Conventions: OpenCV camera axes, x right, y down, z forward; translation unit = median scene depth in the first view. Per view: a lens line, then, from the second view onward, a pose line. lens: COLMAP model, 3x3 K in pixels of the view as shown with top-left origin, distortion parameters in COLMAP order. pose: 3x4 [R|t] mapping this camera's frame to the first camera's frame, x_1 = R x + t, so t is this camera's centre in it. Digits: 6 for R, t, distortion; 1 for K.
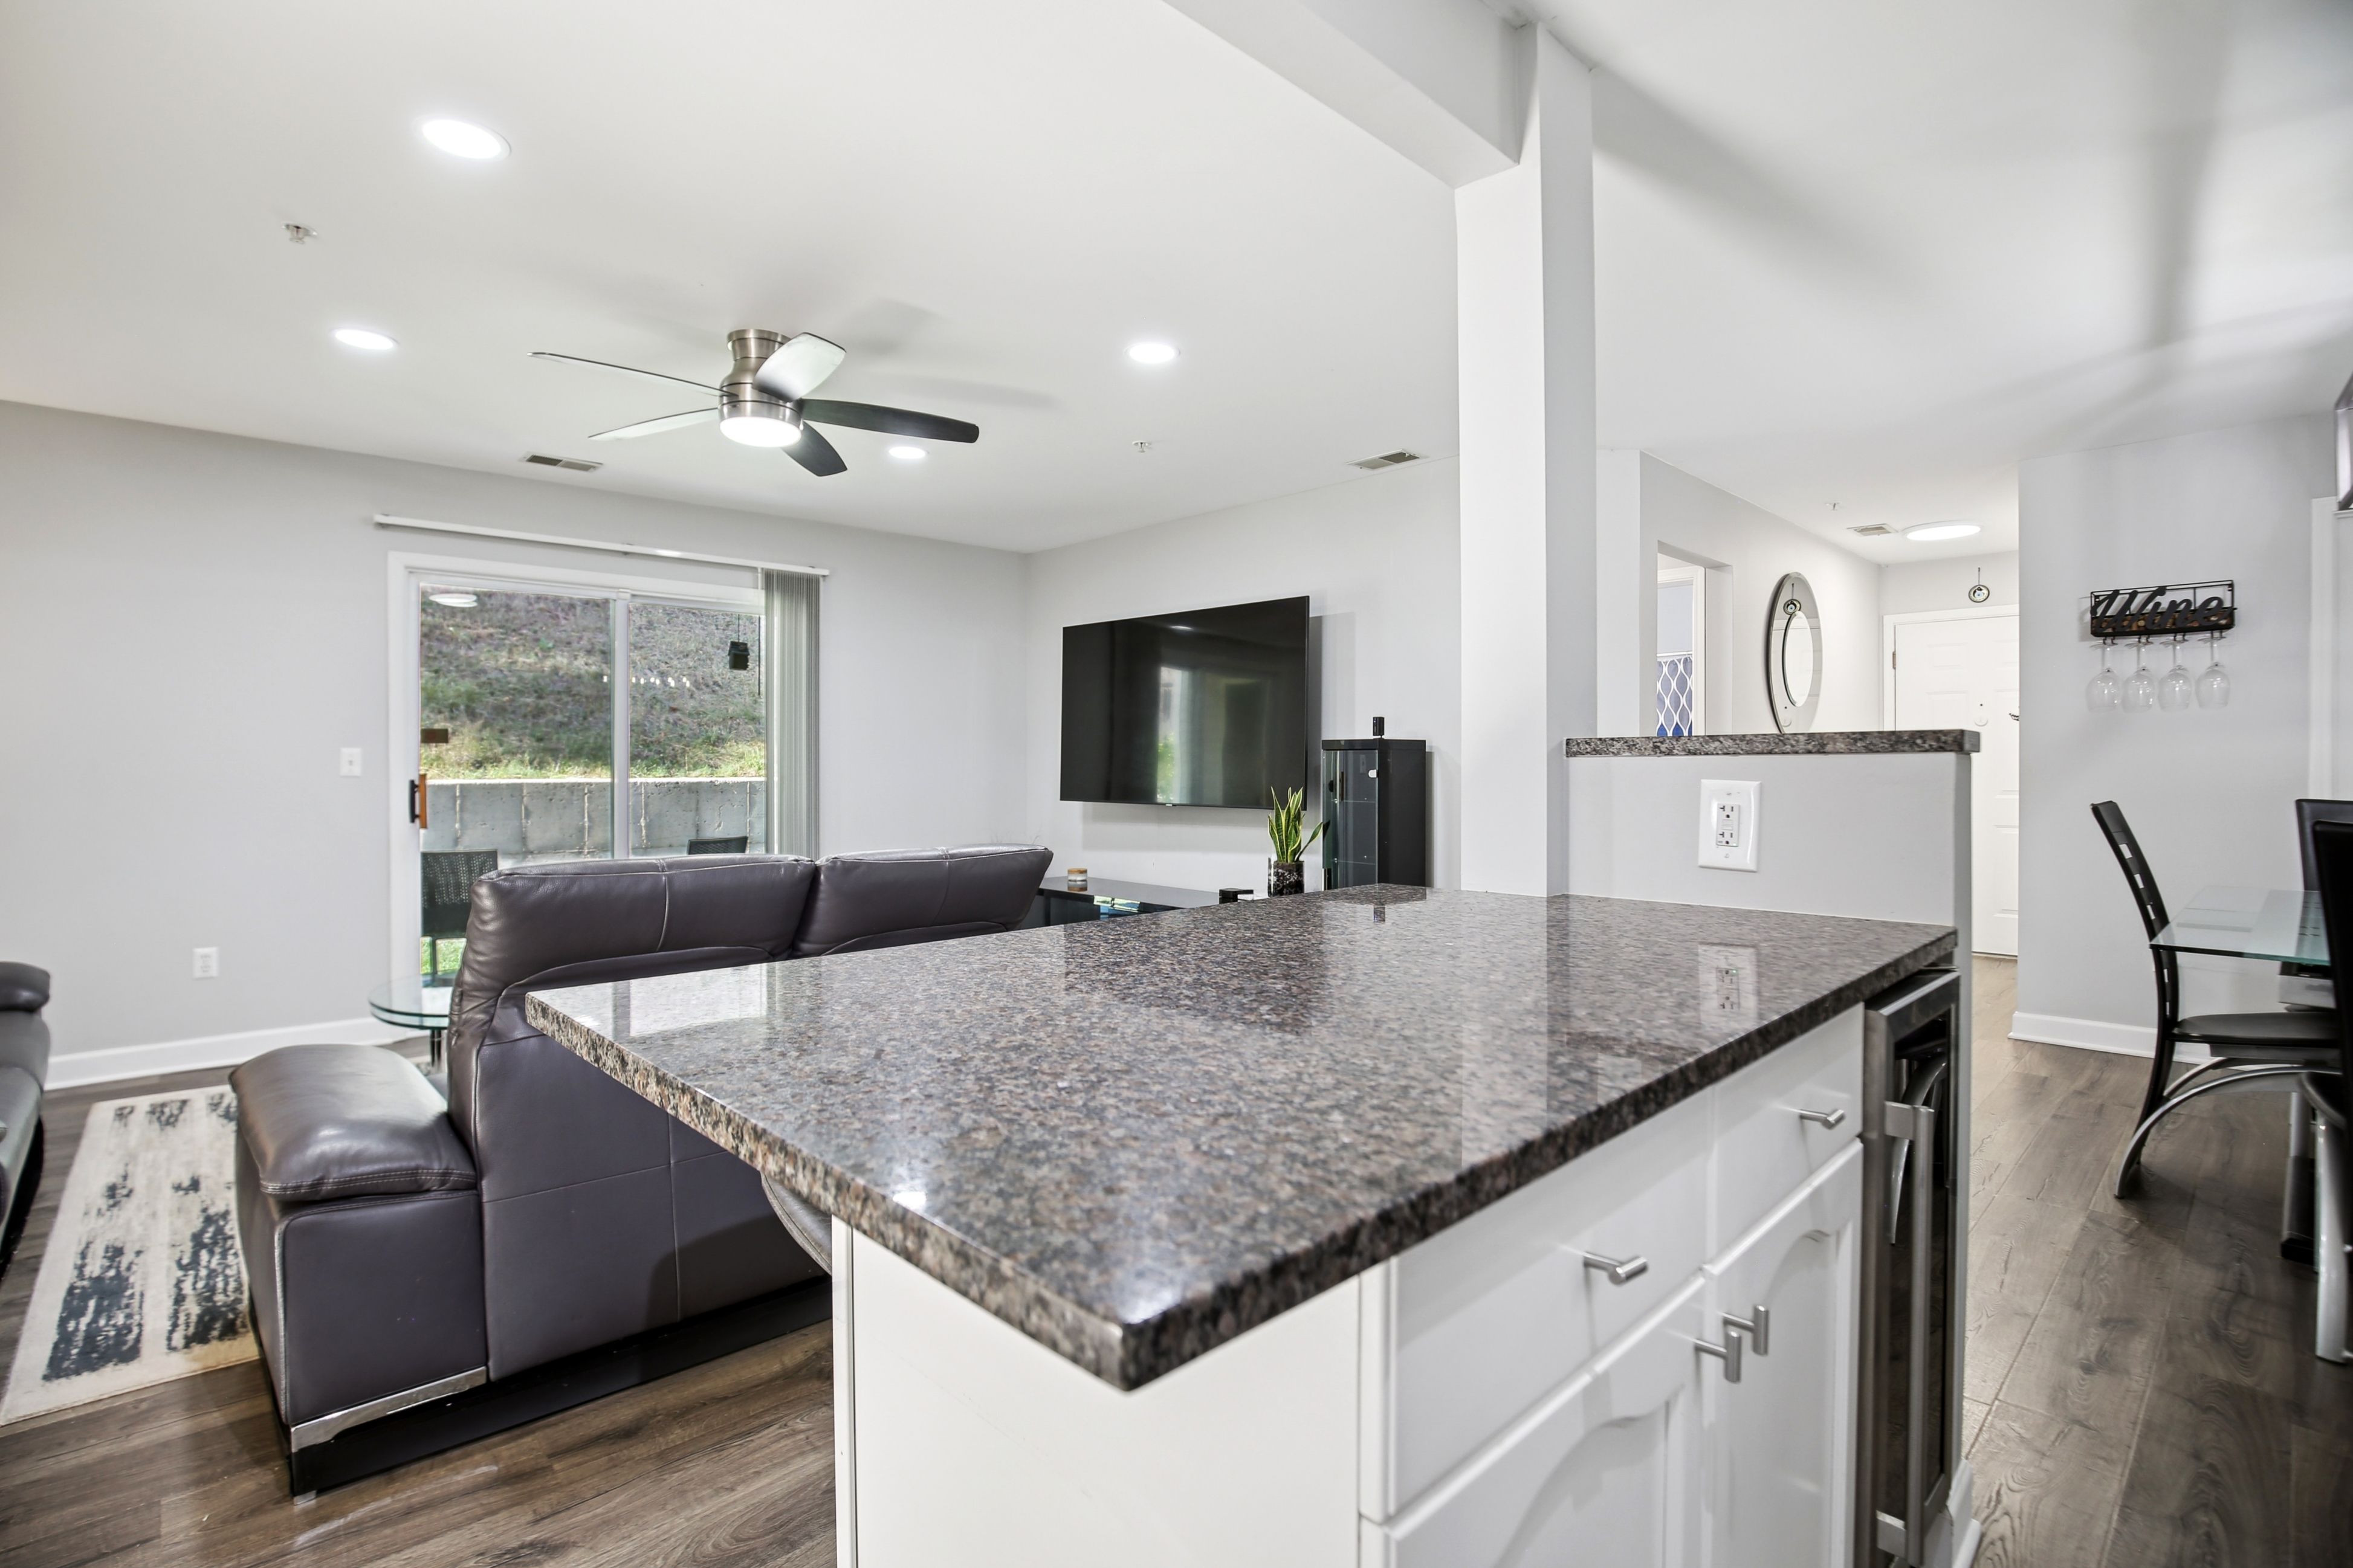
lens RADIAL K [[1087.5, 0, 1181.9], [0, 1087.5, 784.8], [0, 0, 1]] dist [-0.034282, 0.006739]
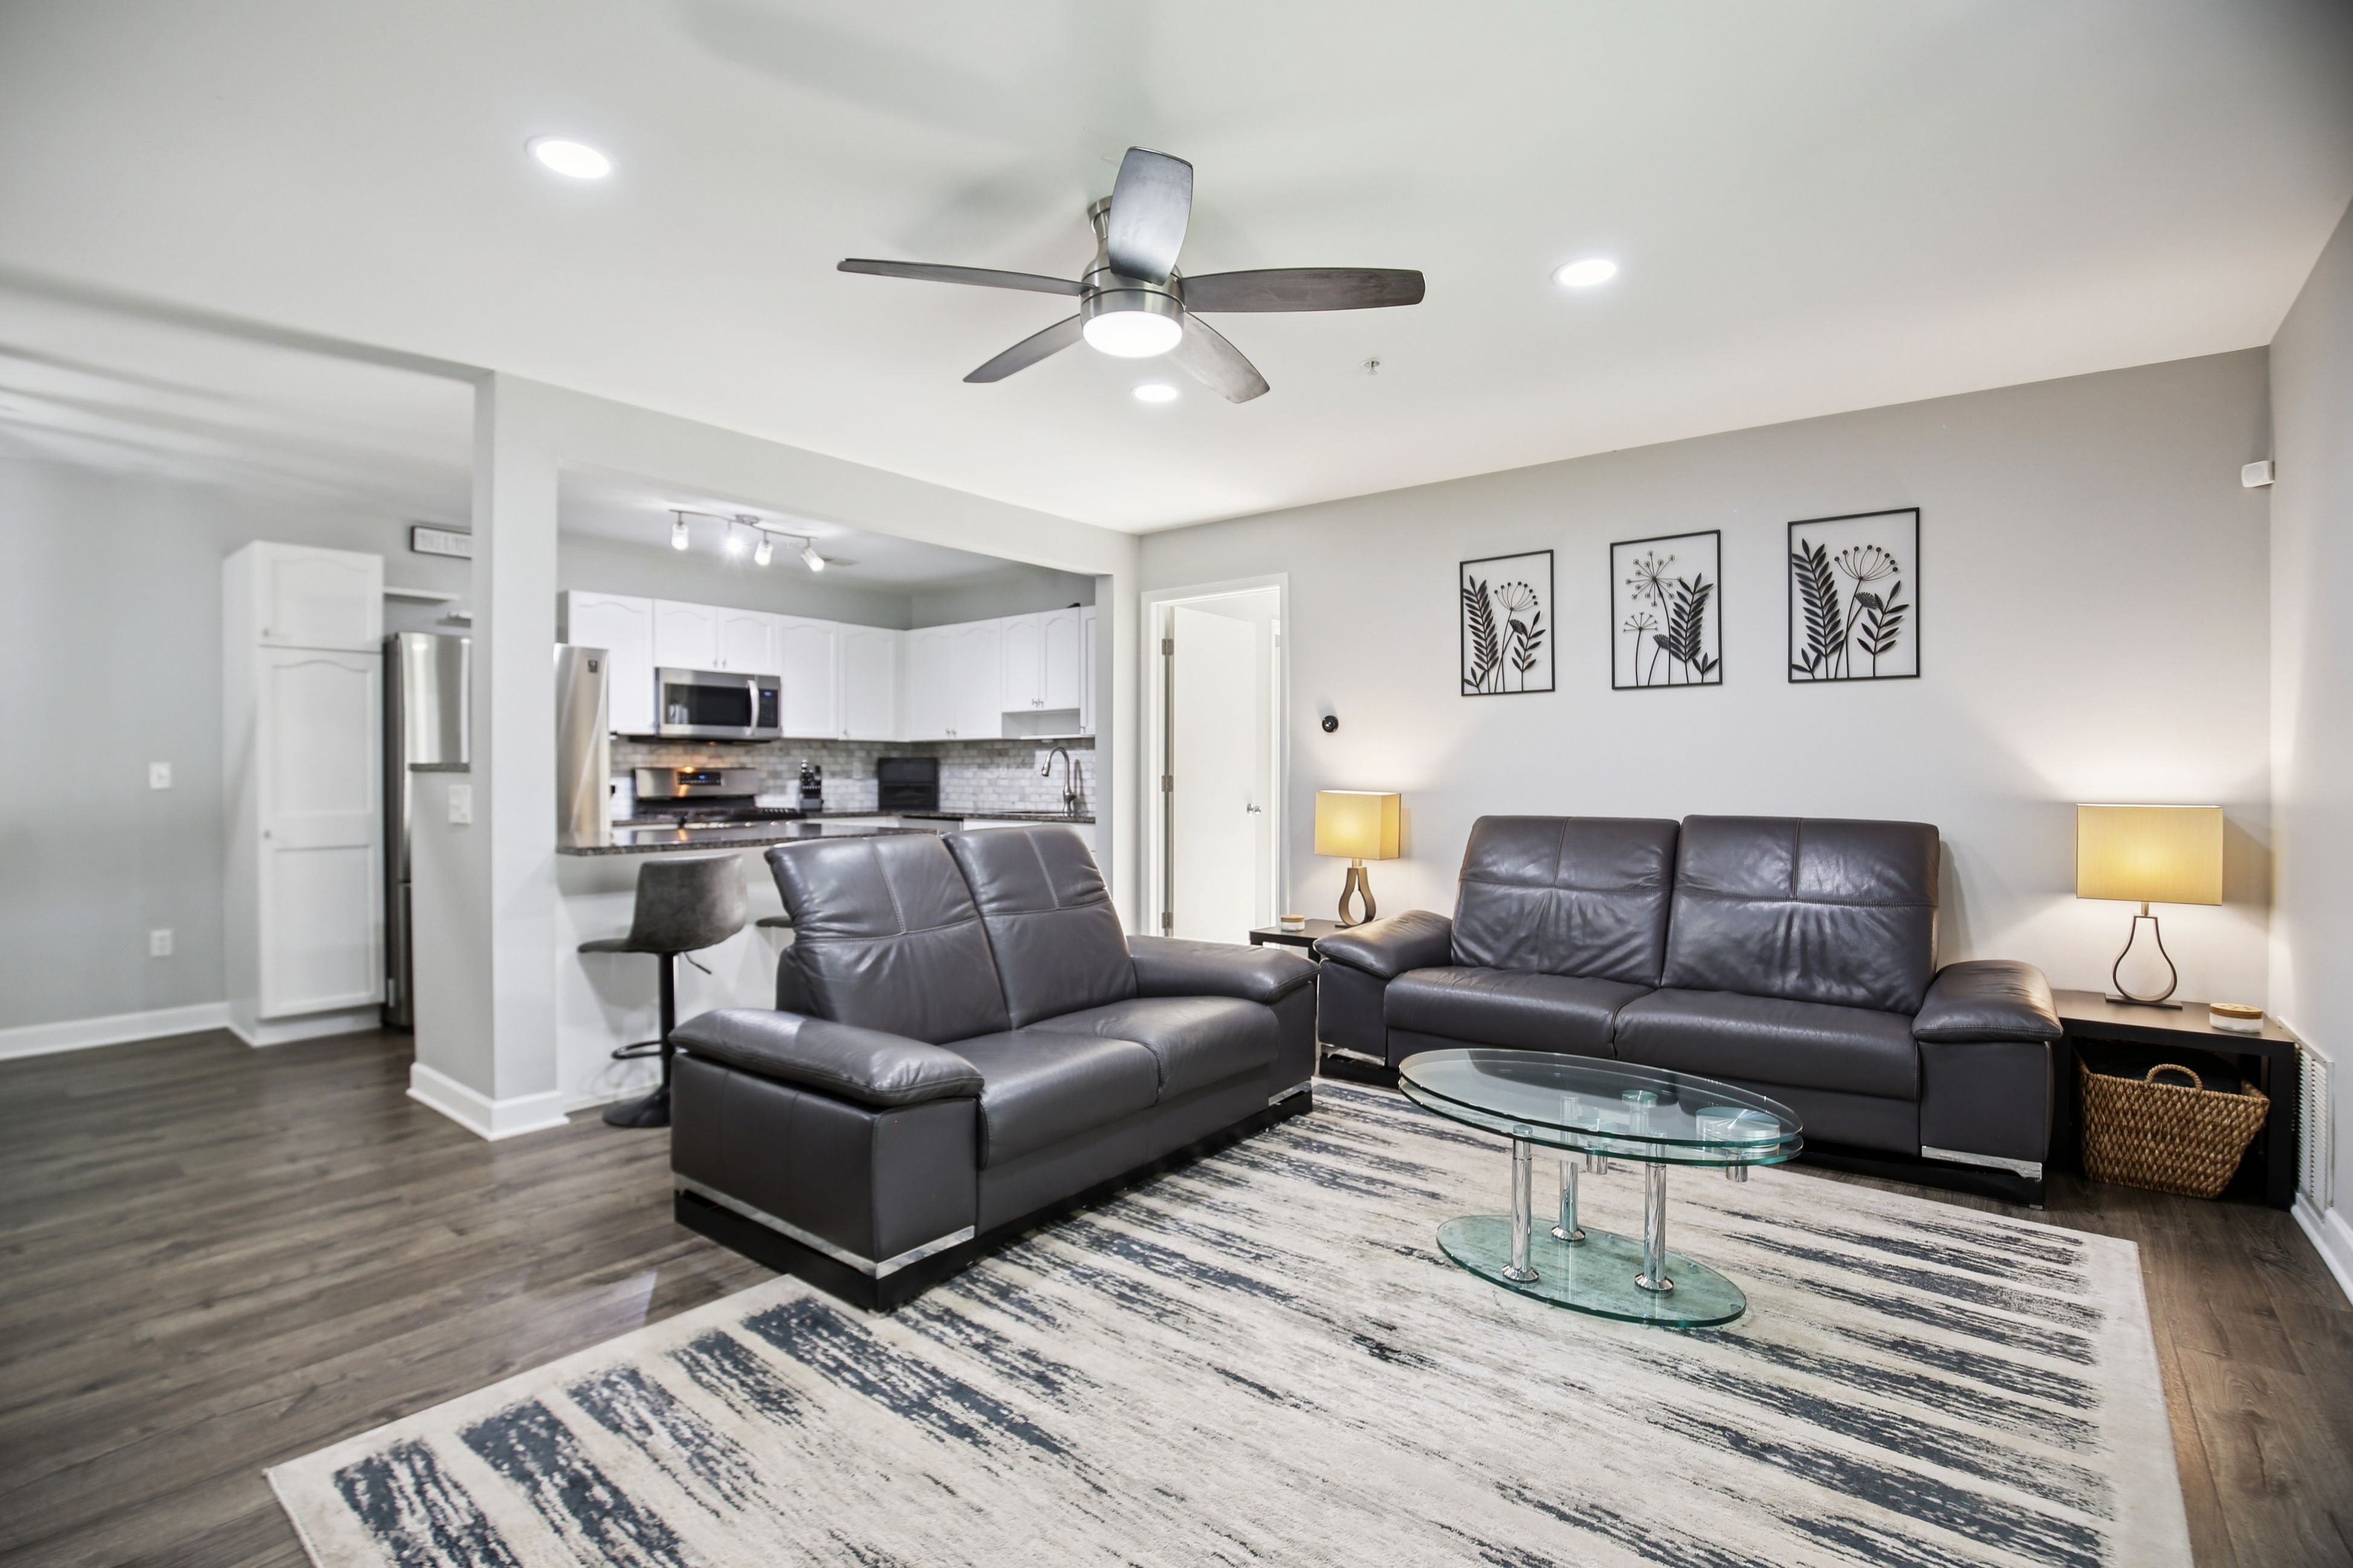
lens RADIAL K [[1087.5, 0, 1181.9], [0, 1087.5, 784.8], [0, 0, 1]] dist [-0.034282, 0.006739]
pose [[-0.990305, 0.004496, -0.138841, -0.247242], [0.000282, 0.999539, 0.030353, -0.028000], [0.138913, 0.030020, -0.989849, 1.391295]]
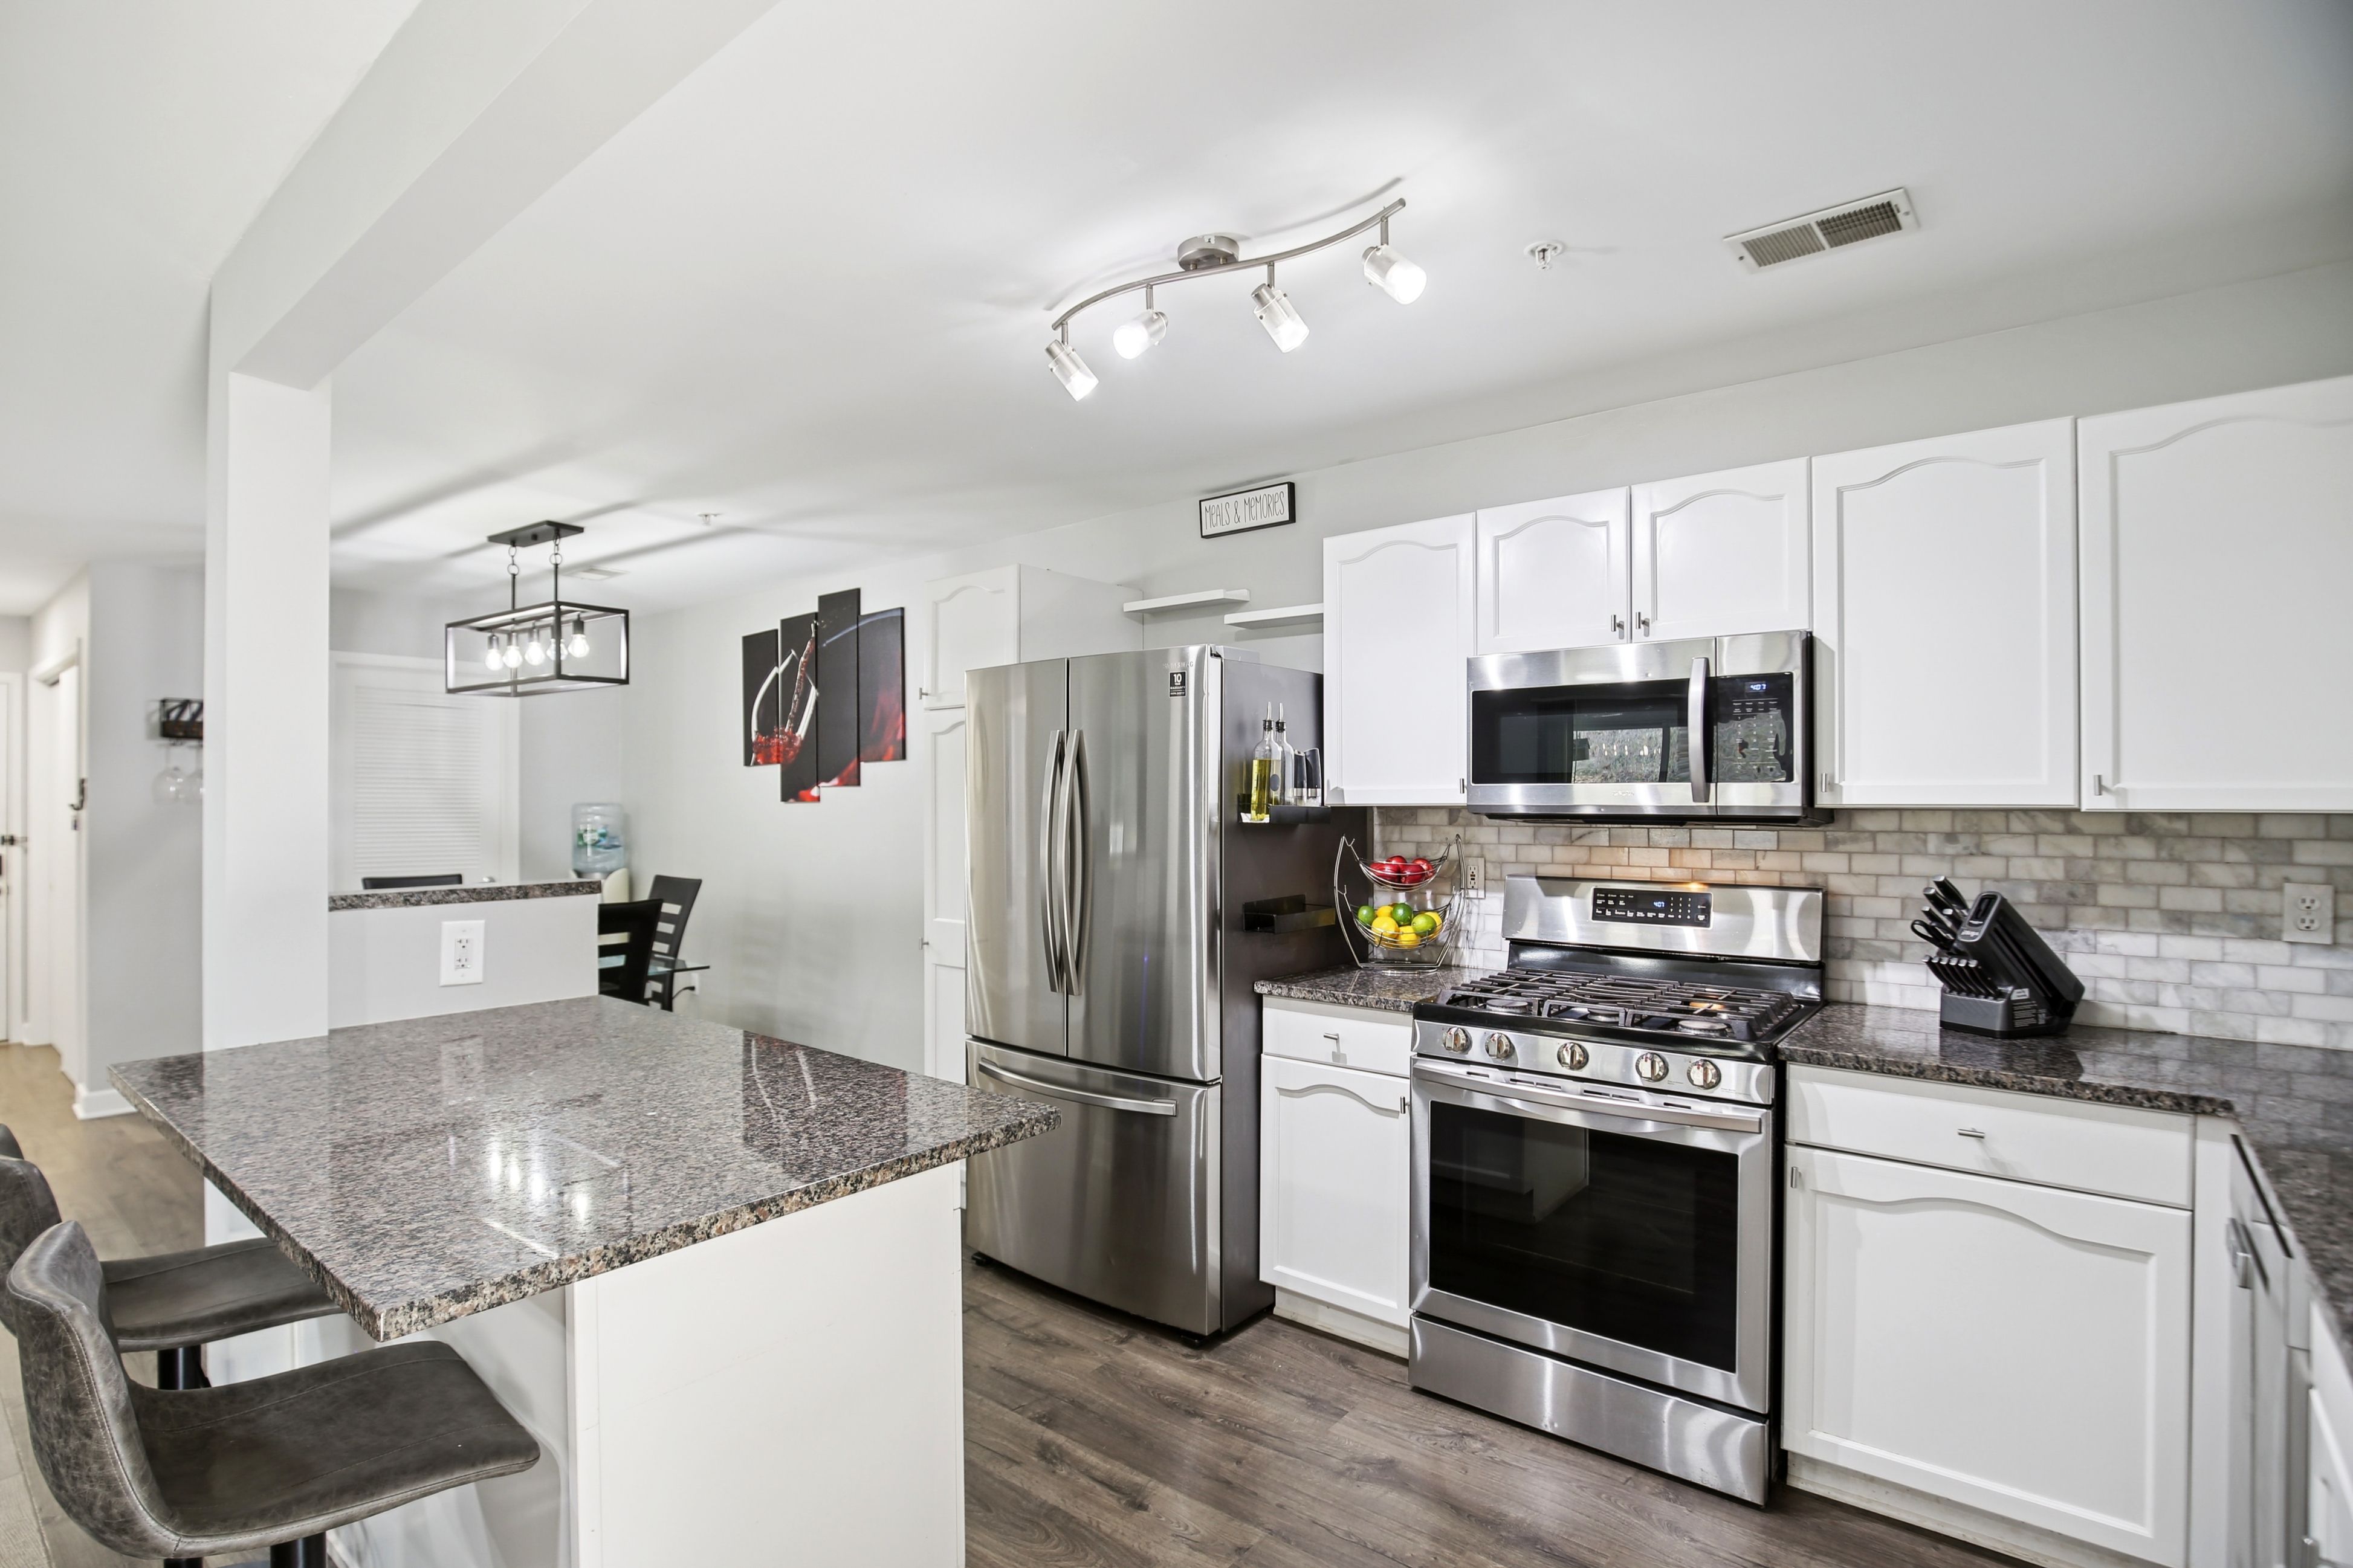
lens RADIAL K [[1145.0, 0, 1133.3], [0, 1145.0, 794.1], [0, 0, 1]] dist [-0.032535, 0.001299]
pose [[-0.101940, 0.006292, 0.994771, -0.422927], [0.016252, 0.999857, -0.004659, -0.059936], [-0.994658, 0.015692, -0.102028, 0.115389]]
